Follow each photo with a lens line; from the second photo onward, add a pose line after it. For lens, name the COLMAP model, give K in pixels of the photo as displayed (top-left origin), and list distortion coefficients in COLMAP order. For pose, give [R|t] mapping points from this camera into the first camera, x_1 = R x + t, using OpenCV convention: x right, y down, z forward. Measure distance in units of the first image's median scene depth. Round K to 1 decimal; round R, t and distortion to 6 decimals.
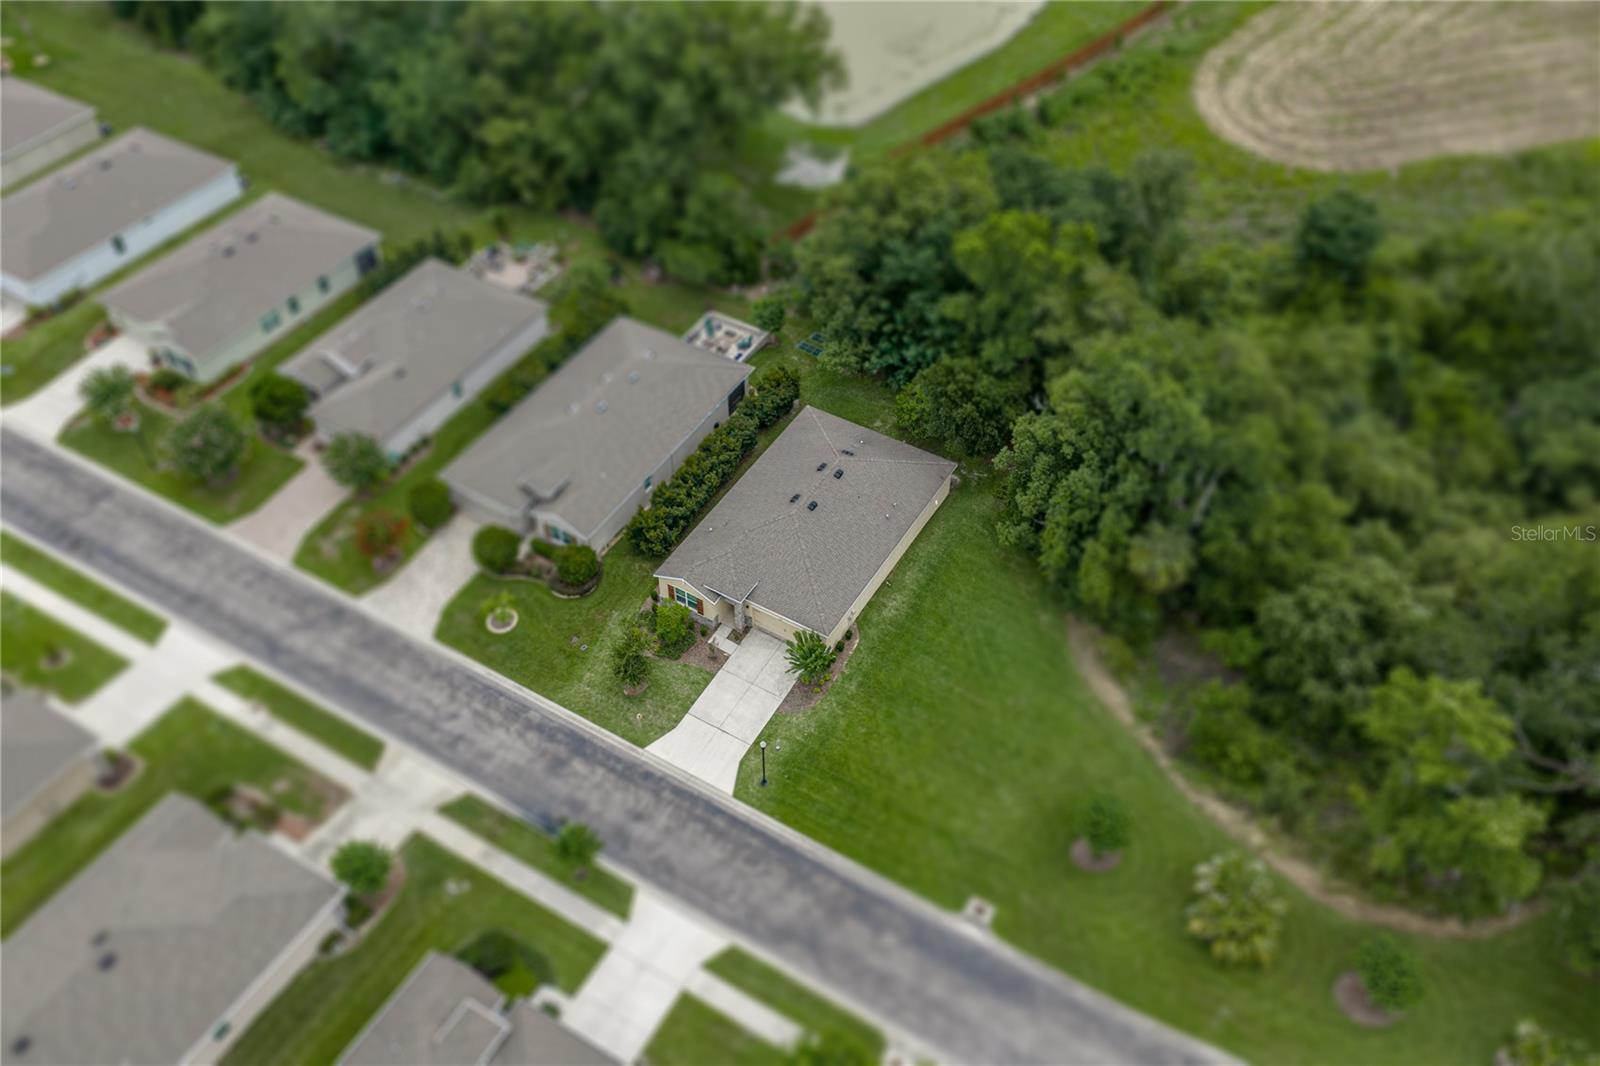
lens RADIAL K [[1320.2, 0, 800.0], [0, 1320.2, 533.0], [0, 0, 1]] dist [0.066055, 0.002100]
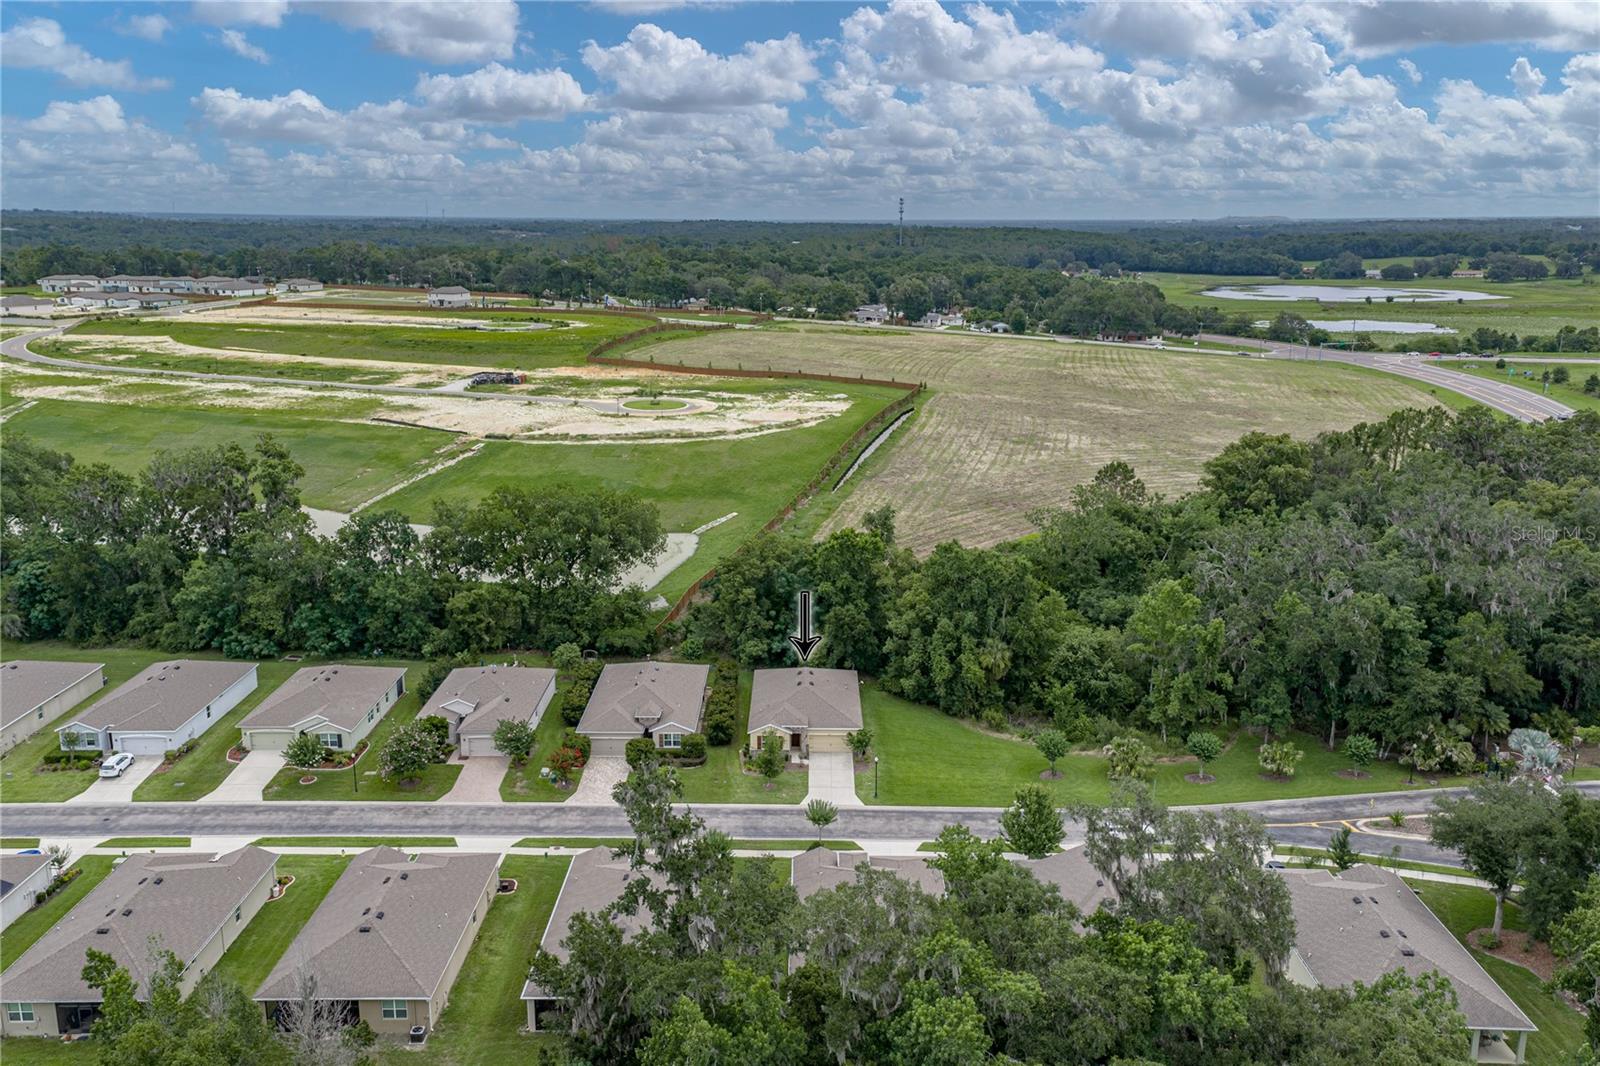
lens RADIAL K [[1320.2, 0, 800.0], [0, 1320.2, 533.0], [0, 0, 1]] dist [0.066055, 0.002100]
pose [[0.862603, -0.118336, 0.491847, -0.829692], [0.368671, 0.812813, -0.451018, 0.593729], [-0.346407, 0.570379, 0.744761, -0.369222]]
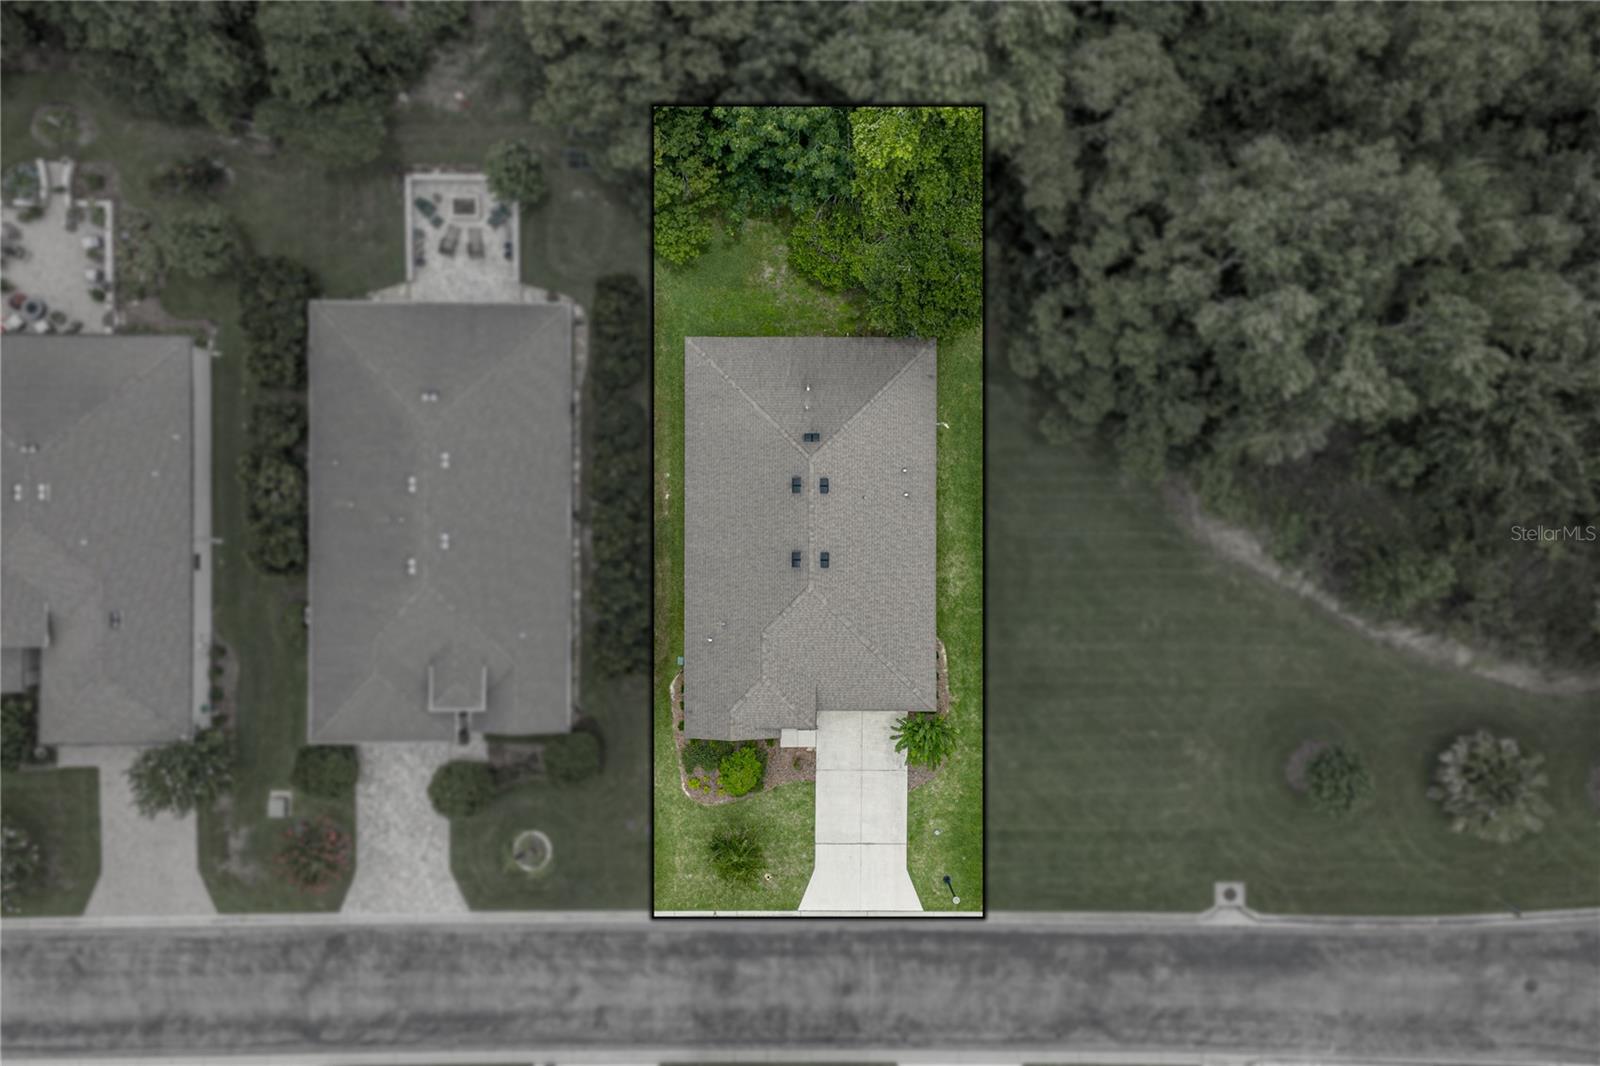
lens RADIAL K [[1320.2, 0, 800.0], [0, 1320.2, 533.0], [0, 0, 1]] dist [0.066055, 0.002100]
pose [[0.859620, -0.510918, -0.003935, 0.008557], [0.369254, 0.615910, 0.695921, -0.540509], [-0.353135, -0.599681, 0.718108, 0.504734]]
